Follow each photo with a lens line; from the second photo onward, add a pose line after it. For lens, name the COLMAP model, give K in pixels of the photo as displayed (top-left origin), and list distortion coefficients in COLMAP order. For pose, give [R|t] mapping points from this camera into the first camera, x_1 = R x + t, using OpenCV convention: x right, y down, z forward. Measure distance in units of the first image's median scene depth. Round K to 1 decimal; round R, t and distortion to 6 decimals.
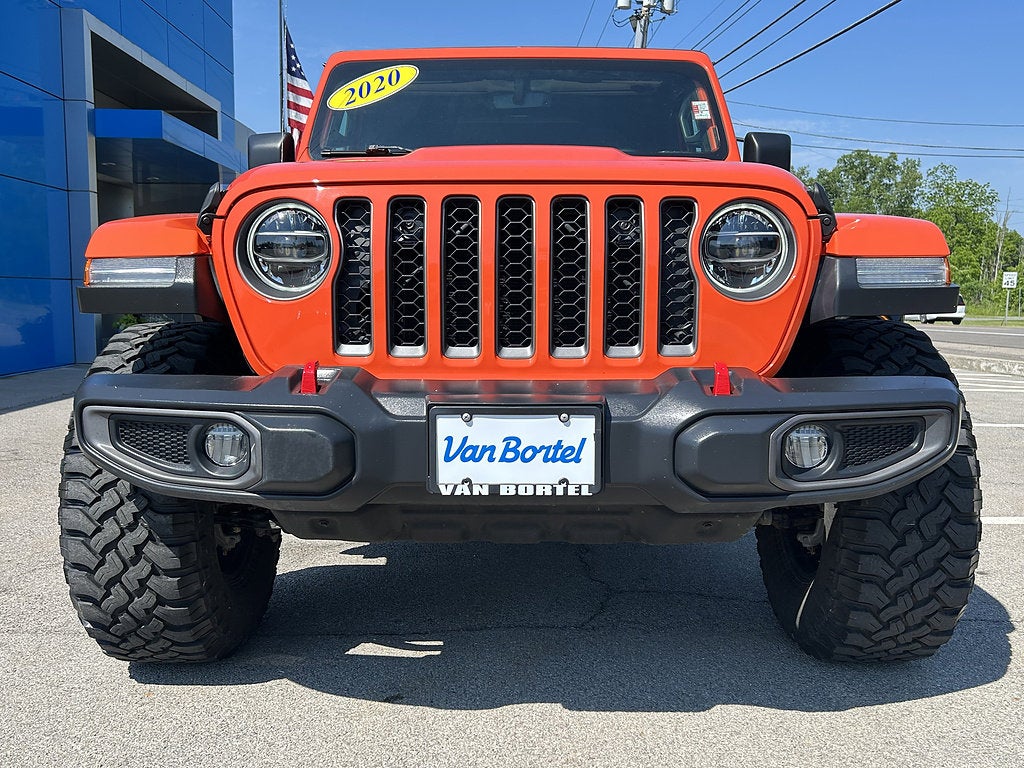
lens RADIAL K [[945.6, 0, 512.0], [0, 945.6, 384.0], [0, 0, 1]] dist [0.027799, 0.011960]
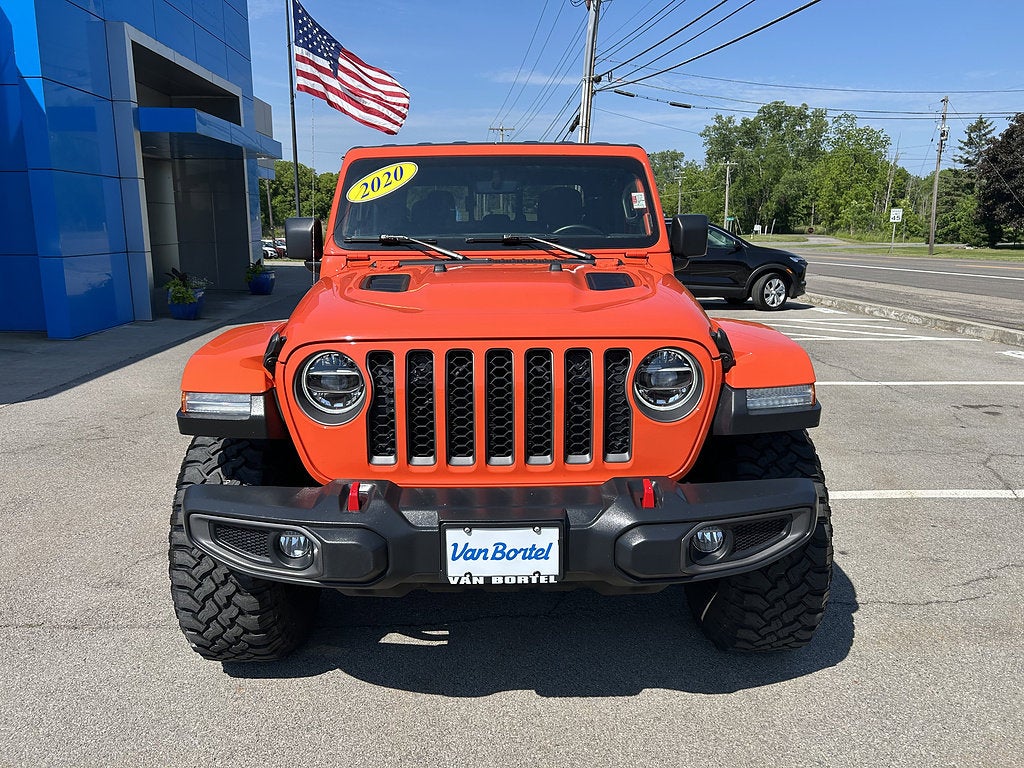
lens RADIAL K [[767.1, 0, 509.3], [0, 767.1, 386.9], [0, 0, 1]] dist [0.051056, -0.058632]
pose [[0.999610, -0.012720, 0.024860, -0.009874], [0.010251, 0.995228, 0.097035, -0.244667], [-0.025976, -0.096743, 0.994970, -0.103793]]
